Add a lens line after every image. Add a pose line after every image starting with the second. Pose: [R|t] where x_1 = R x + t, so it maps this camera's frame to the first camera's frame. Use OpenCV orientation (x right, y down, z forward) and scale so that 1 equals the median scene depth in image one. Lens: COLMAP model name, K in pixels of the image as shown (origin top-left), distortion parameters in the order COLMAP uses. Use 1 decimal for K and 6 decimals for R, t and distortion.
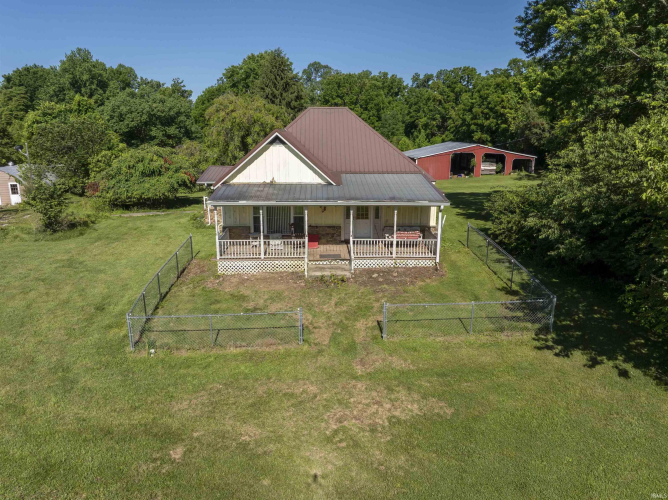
lens RADIAL K [[473.4, 0, 332.7], [0, 473.4, 248.4], [0, 0, 1]] dist [-0.041017, 0.010005]
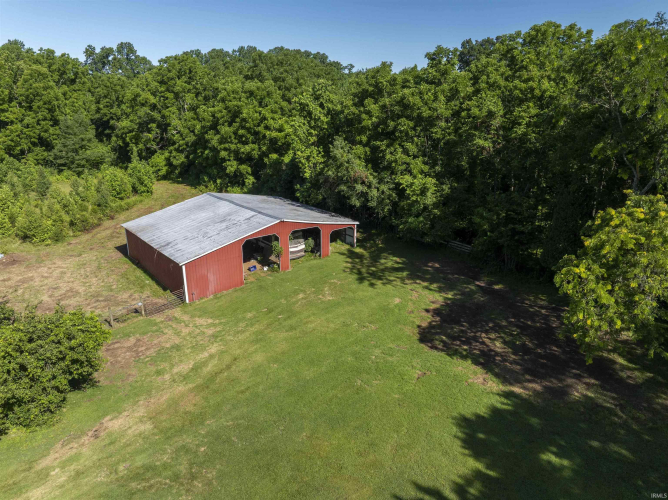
lens RADIAL K [[473.4, 0, 334.2], [0, 473.4, 249.9], [0, 0, 1]] dist [-0.041017, 0.010005]
pose [[0.803097, -0.185362, 0.566283, 0.012432], [0.146061, 0.982627, 0.114502, -0.175145], [-0.577669, -0.009244, 0.816219, 0.343337]]
